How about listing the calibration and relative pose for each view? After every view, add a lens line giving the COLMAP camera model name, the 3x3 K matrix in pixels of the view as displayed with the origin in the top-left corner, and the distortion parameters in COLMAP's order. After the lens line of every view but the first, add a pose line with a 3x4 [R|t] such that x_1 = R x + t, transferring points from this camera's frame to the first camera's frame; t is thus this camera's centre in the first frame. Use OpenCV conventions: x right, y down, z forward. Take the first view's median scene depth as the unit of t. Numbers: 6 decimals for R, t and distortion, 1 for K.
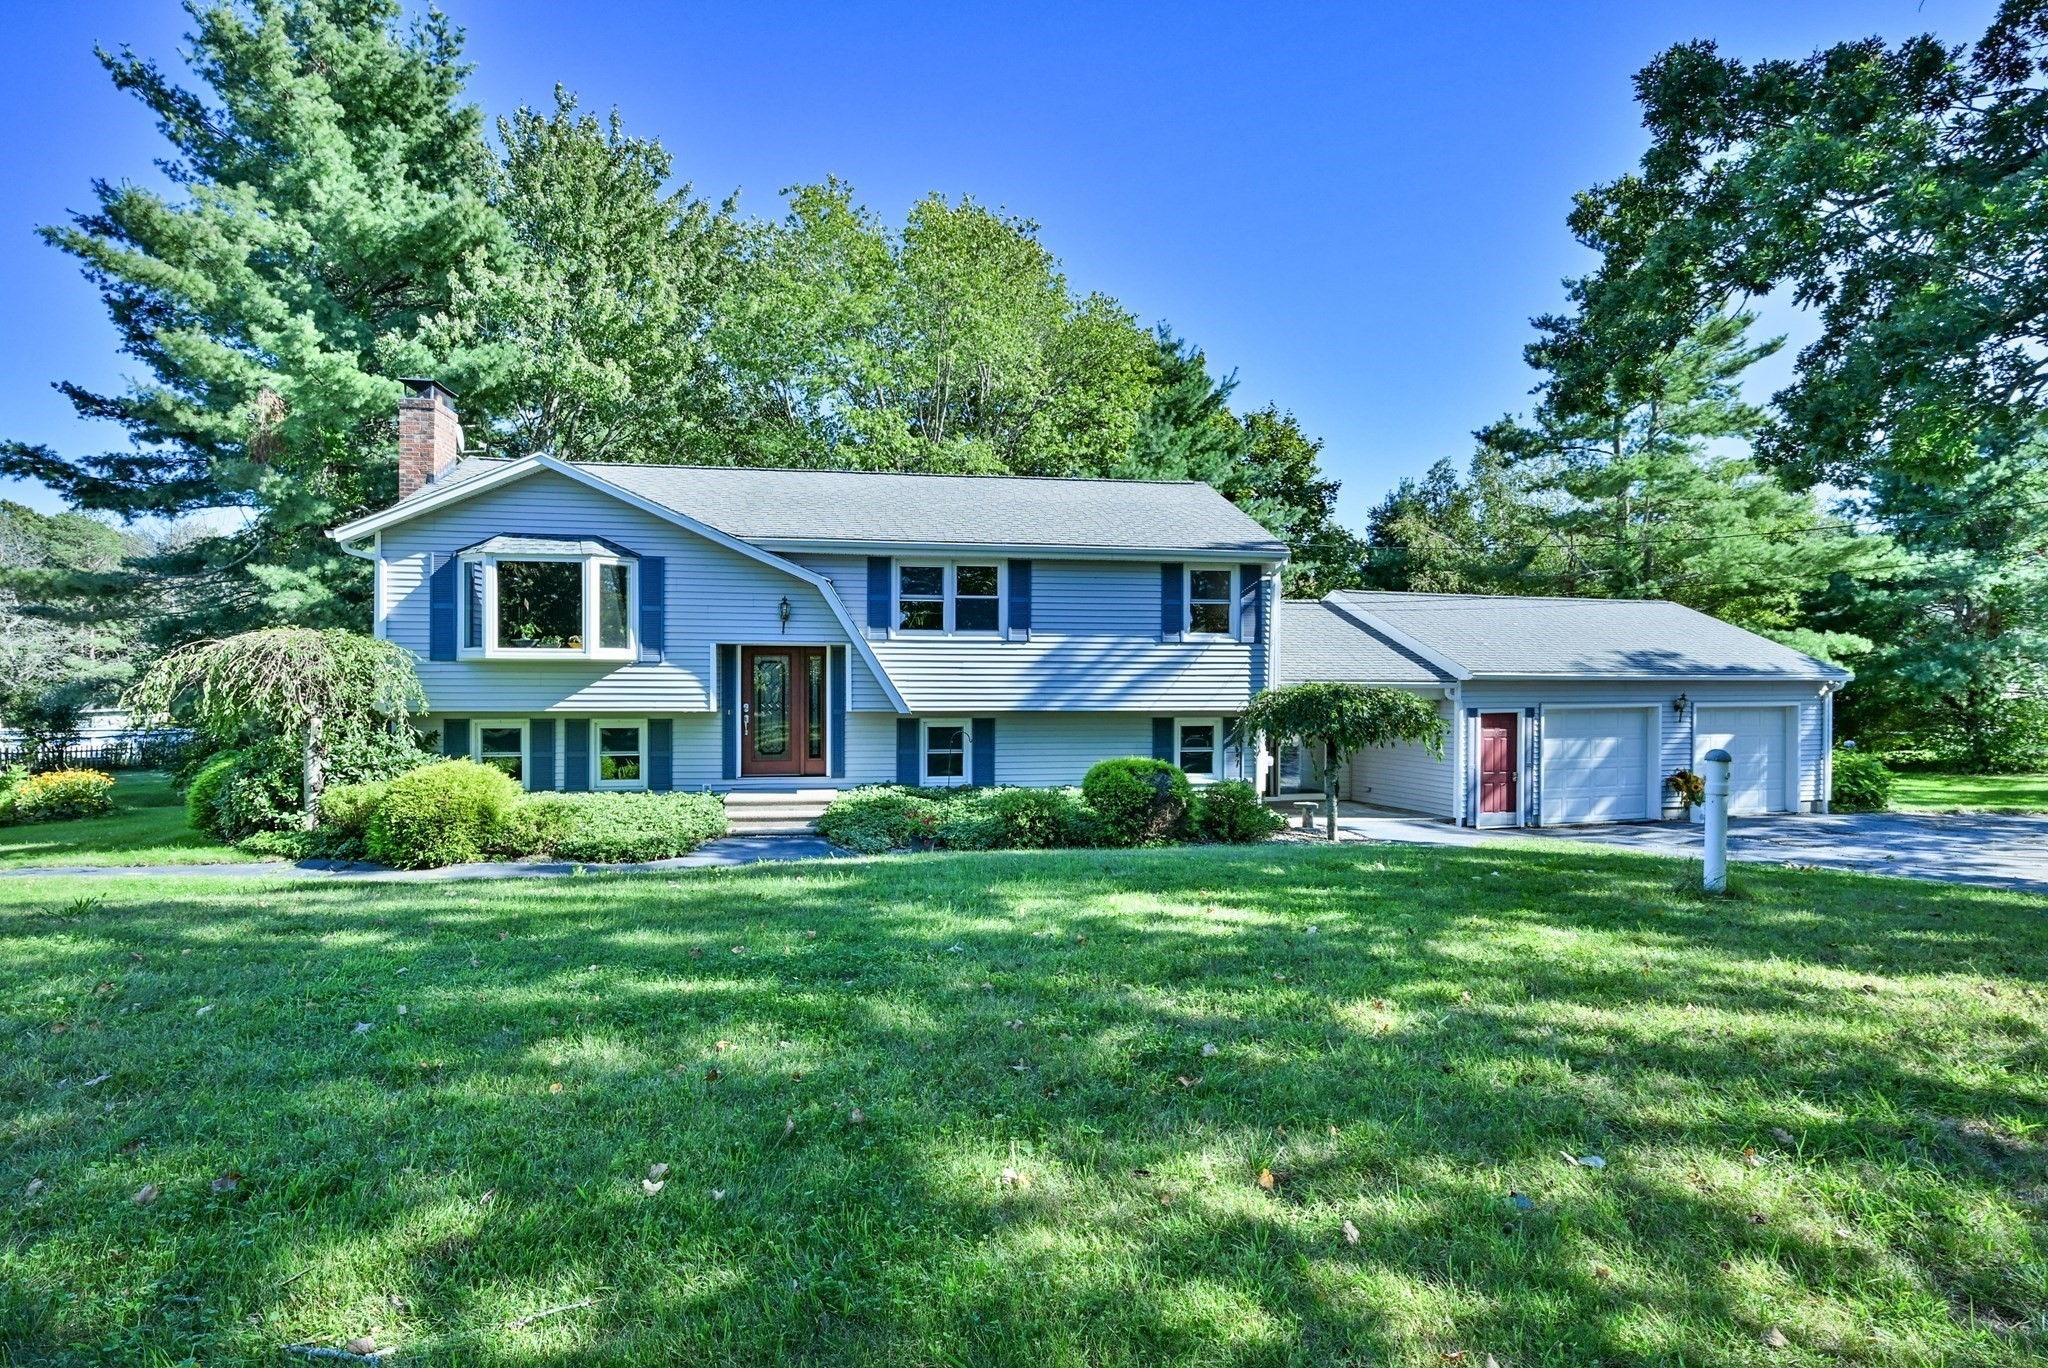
lens RADIAL K [[1092.1, 0, 1024.0], [0, 1092.1, 684.0], [0, 0, 1]] dist [-0.002876, -0.000206]
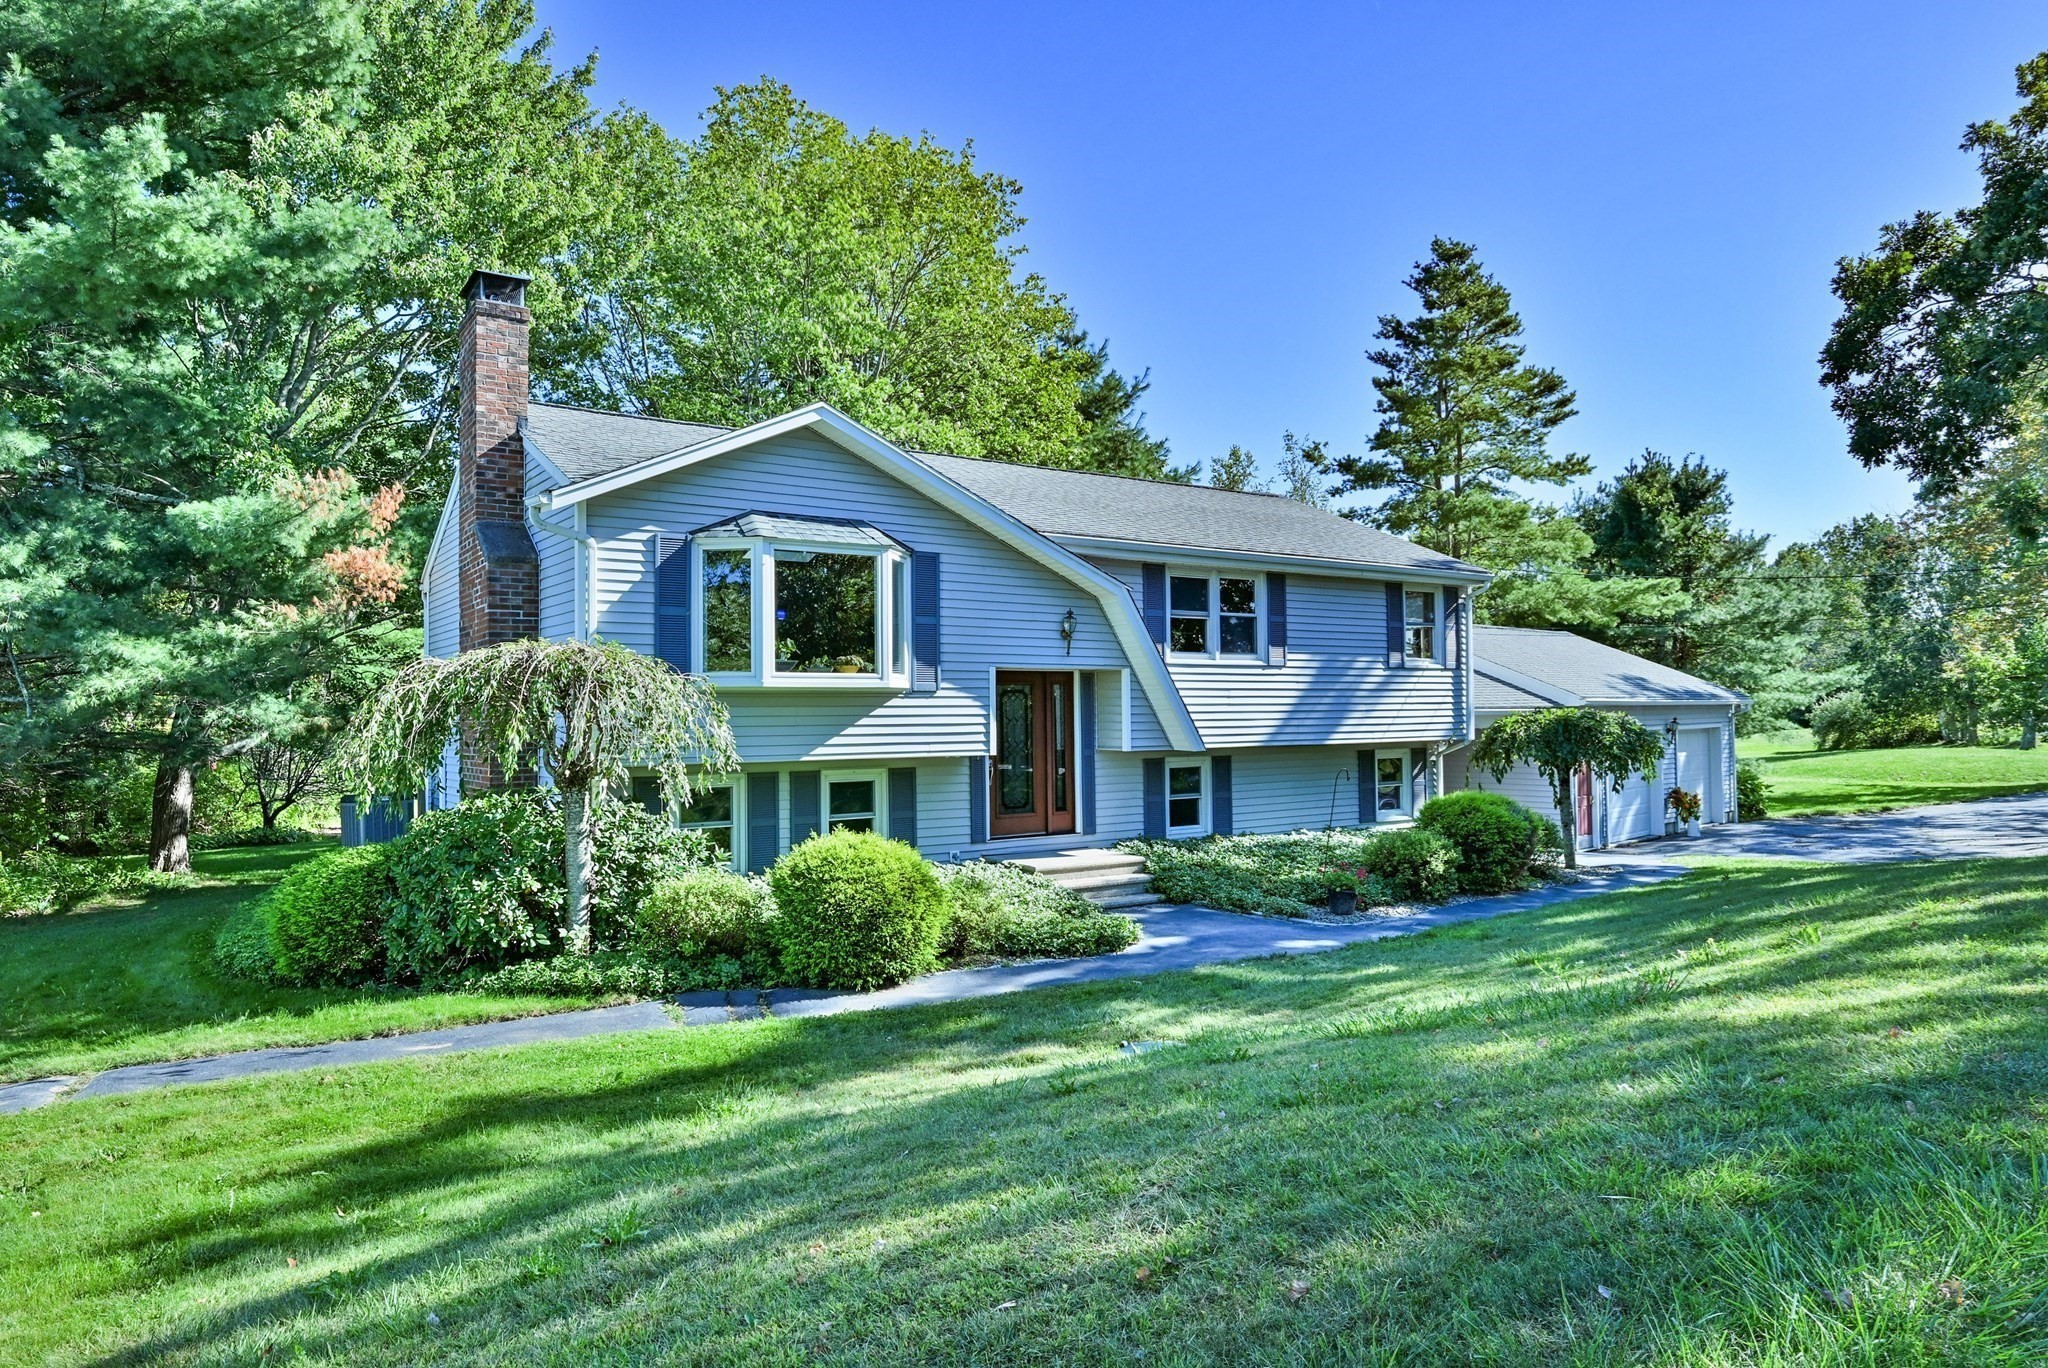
lens RADIAL K [[1272.9, 0, 1024.0], [0, 1272.9, 684.0], [0, 0, 1]] dist [-0.002115, -0.000530]
pose [[0.907215, -0.002939, 0.420657, -0.619104], [0.015187, 0.999553, -0.025771, -0.001651], [-0.420393, 0.029768, 0.906854, 0.166804]]
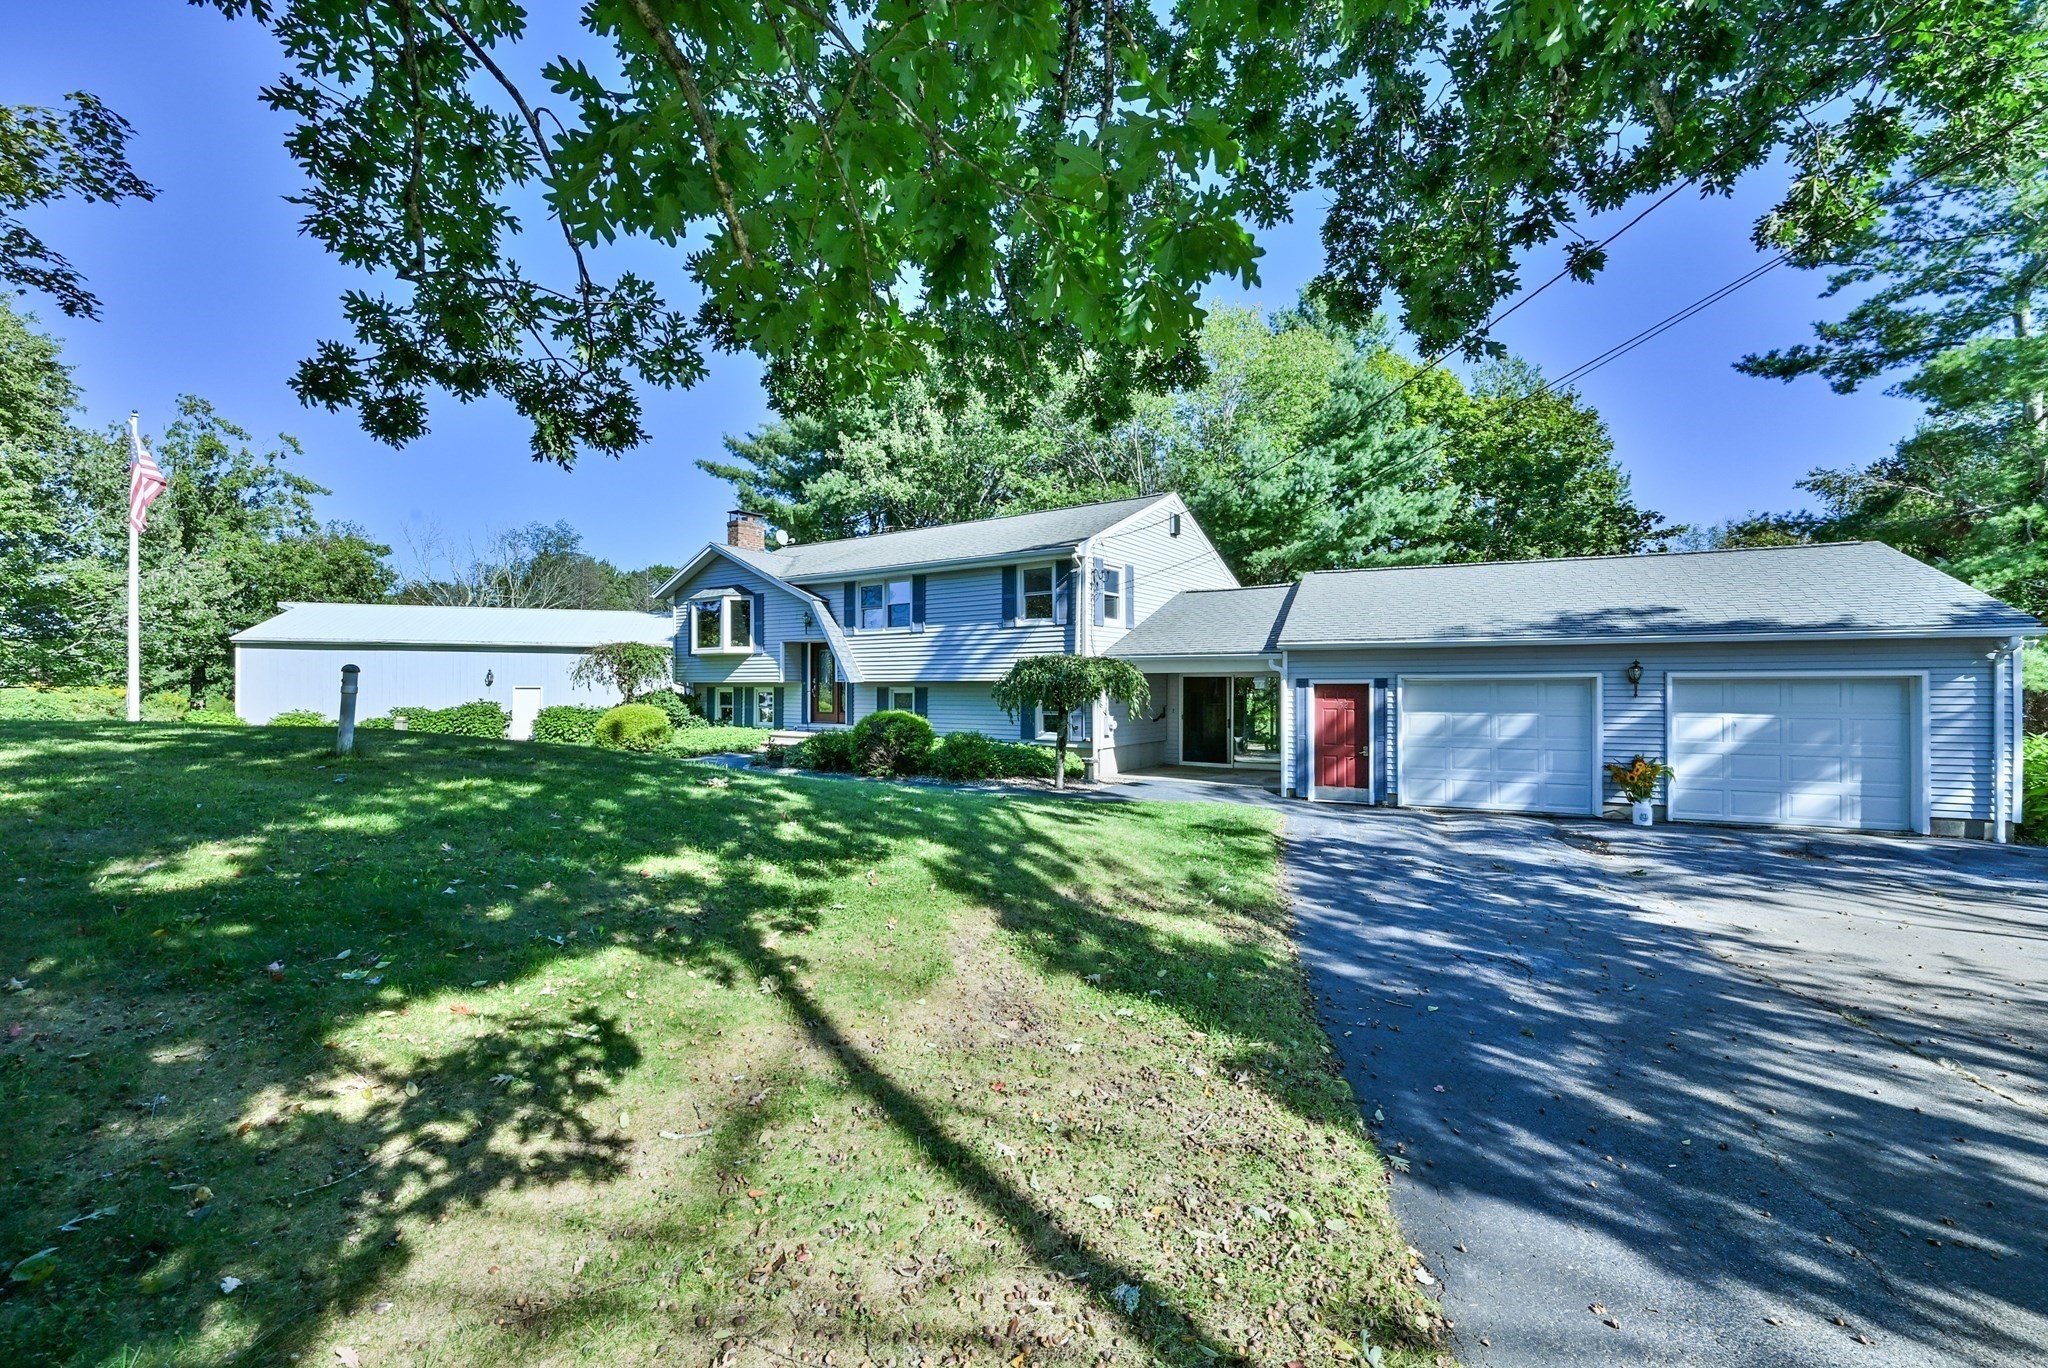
lens RADIAL K [[898.3, 0, 1024.0], [0, 898.3, 684.0], [0, 0, 1]] dist [-0.000317, -0.000051]
pose [[0.713084, -0.007880, -0.701035, 0.921466], [-0.001522, 0.999917, -0.012789, 0.043665], [0.701077, 0.010186, 0.713012, 0.265630]]
